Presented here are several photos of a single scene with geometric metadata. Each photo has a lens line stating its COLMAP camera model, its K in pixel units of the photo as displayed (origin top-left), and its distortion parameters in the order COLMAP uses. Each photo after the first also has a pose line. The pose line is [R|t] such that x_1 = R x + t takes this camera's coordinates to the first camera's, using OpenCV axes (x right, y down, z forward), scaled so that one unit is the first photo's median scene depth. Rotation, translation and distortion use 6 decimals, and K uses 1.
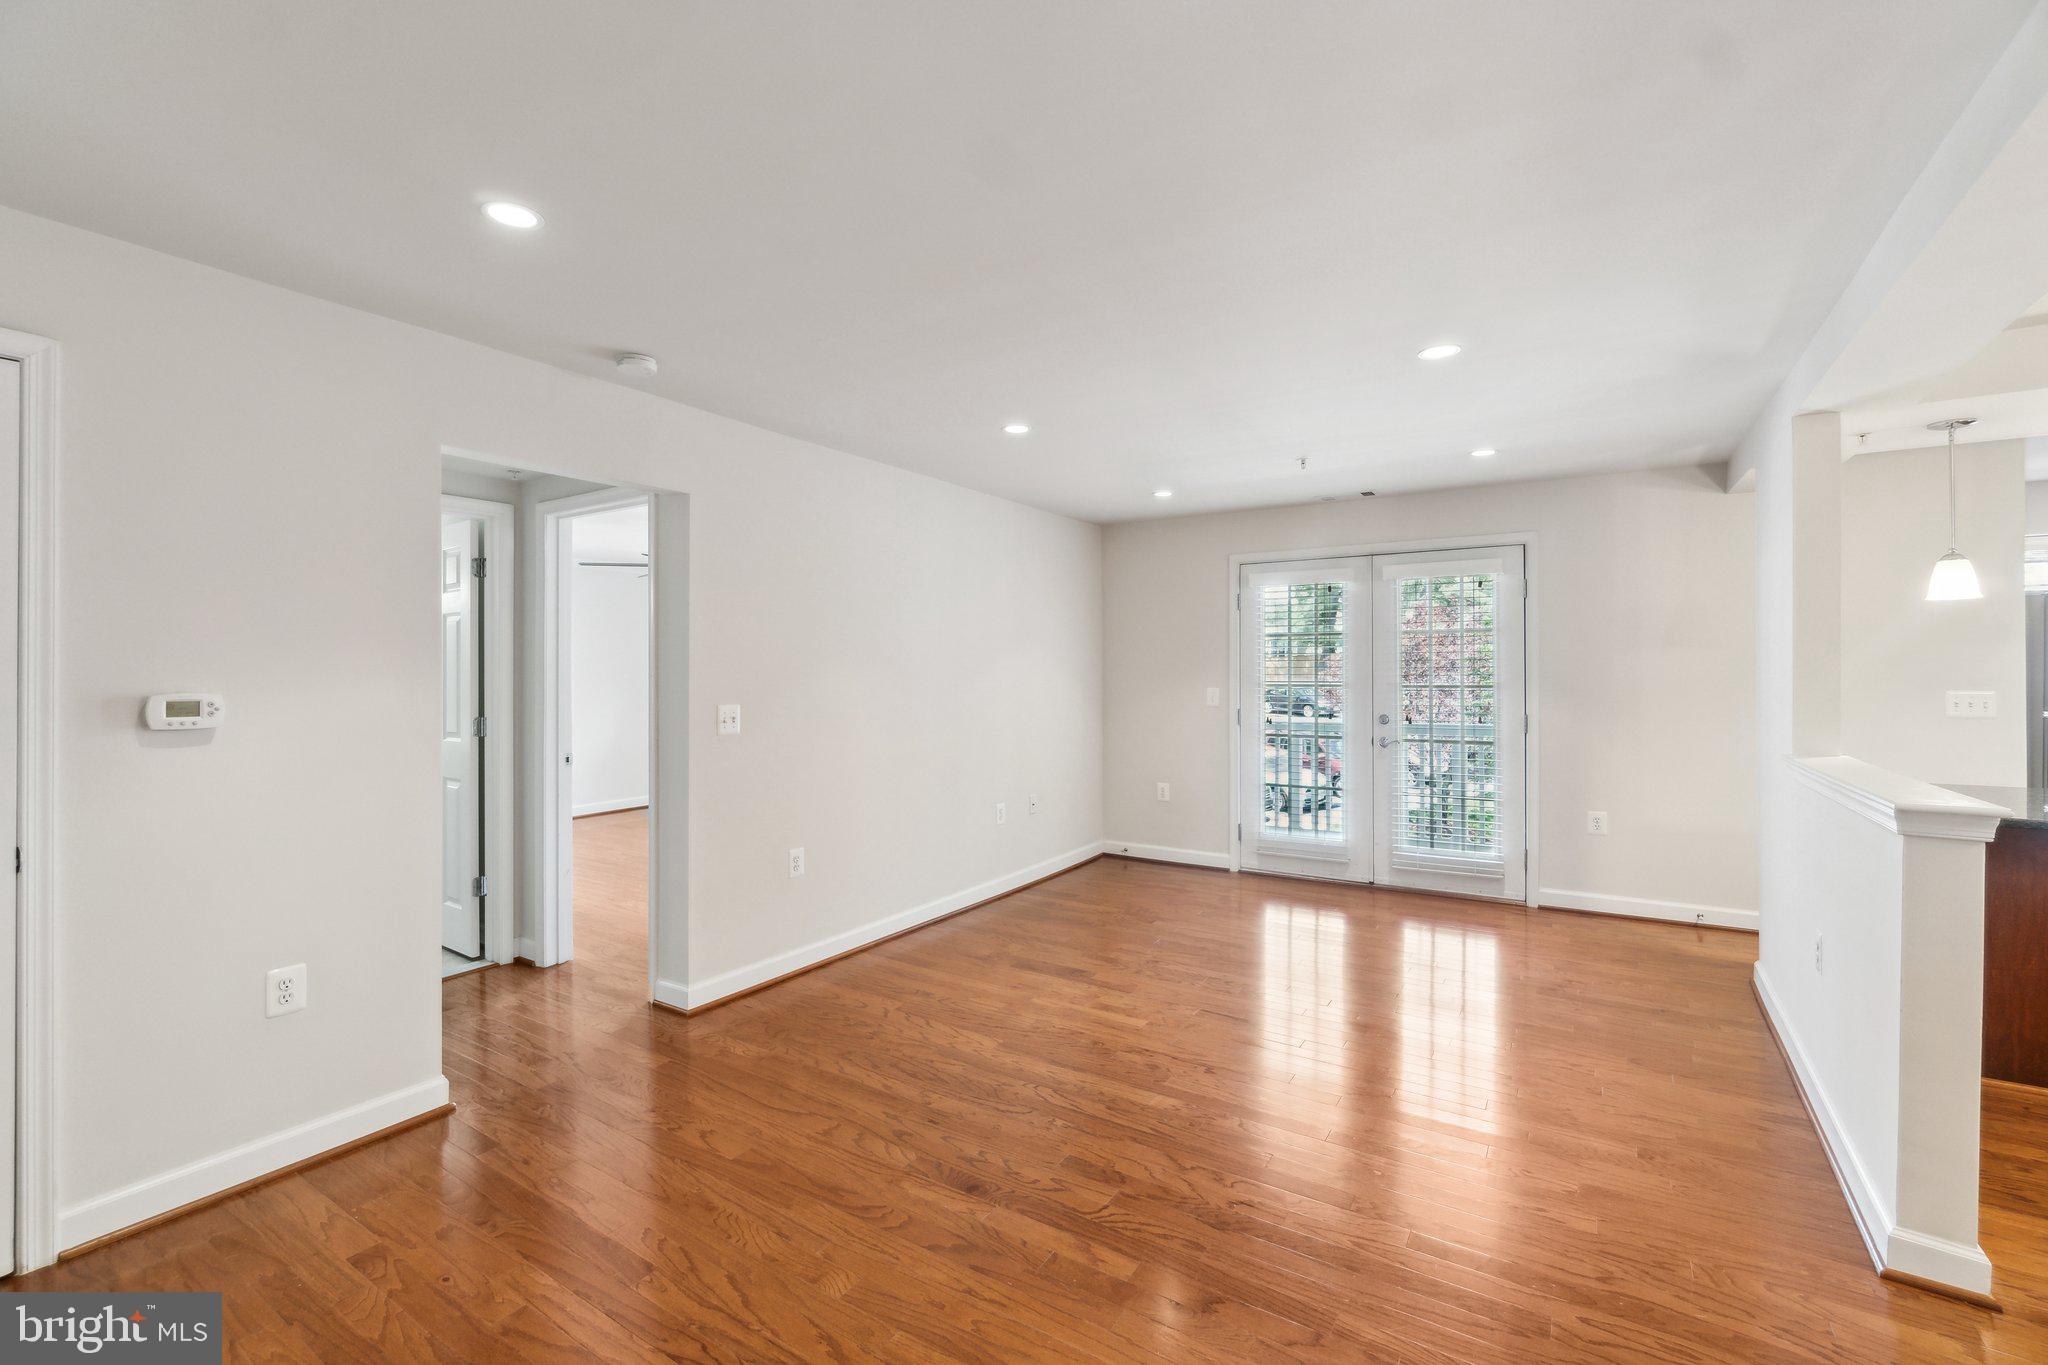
lens RADIAL K [[883.8, 0, 1011.9], [0, 883.8, 681.4], [0, 0, 1]] dist [-0.000694, -0.000464]
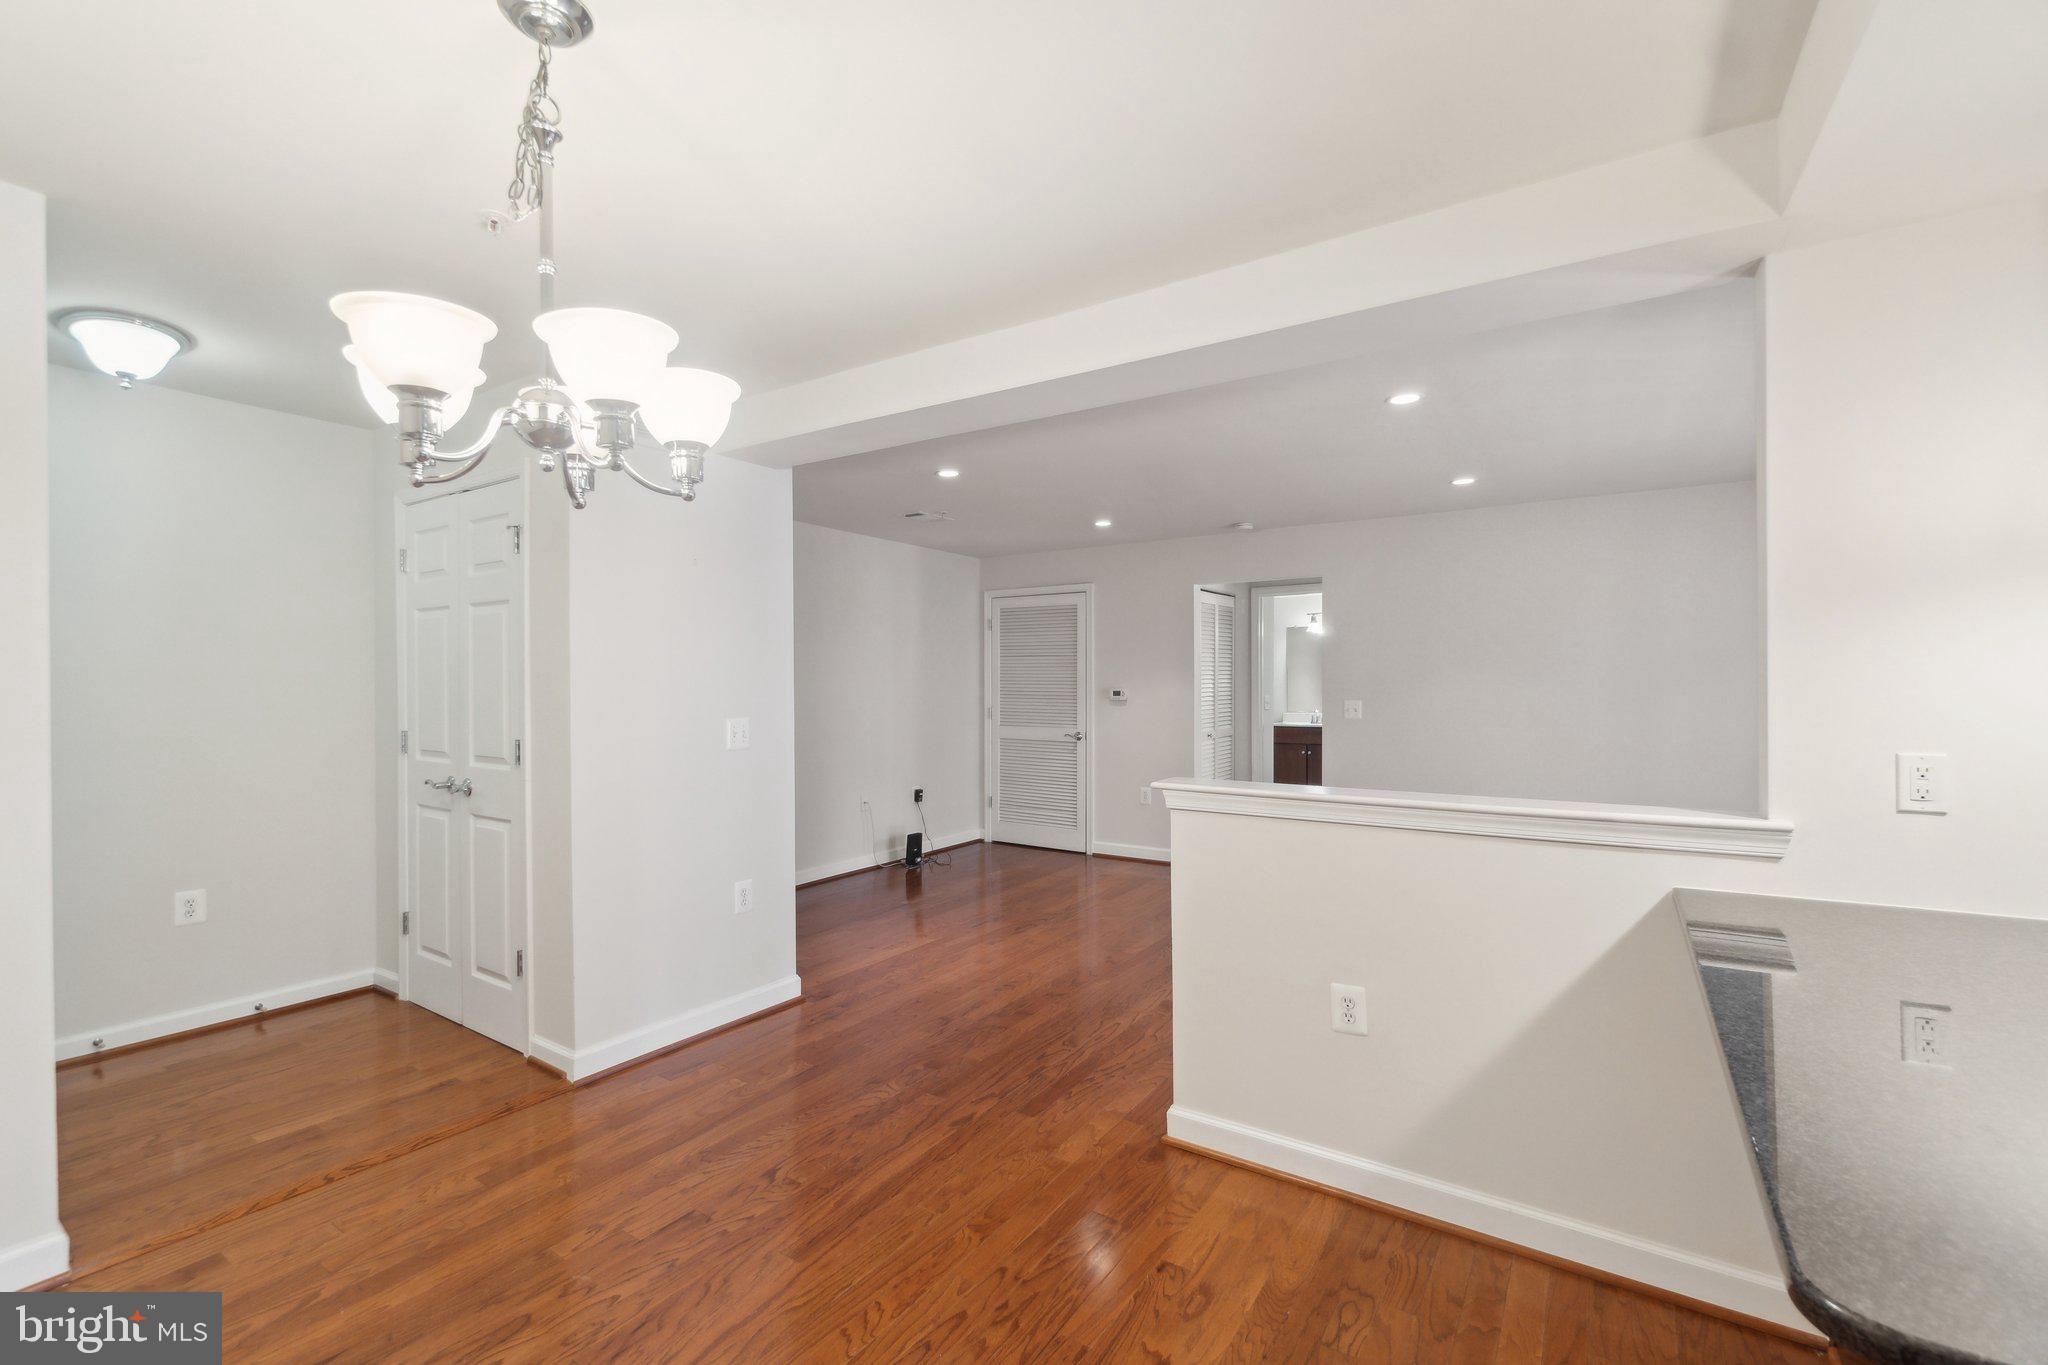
lens RADIAL K [[888.6, 0, 1013.6], [0, 888.6, 689.4], [0, 0, 1]] dist [-0.002429, -0.000372]
pose [[-0.009441, 0.009698, -0.999908, 1.166244], [-0.001008, 0.999952, 0.009708, -0.007862], [0.999955, 0.001099, -0.009430, 0.361500]]
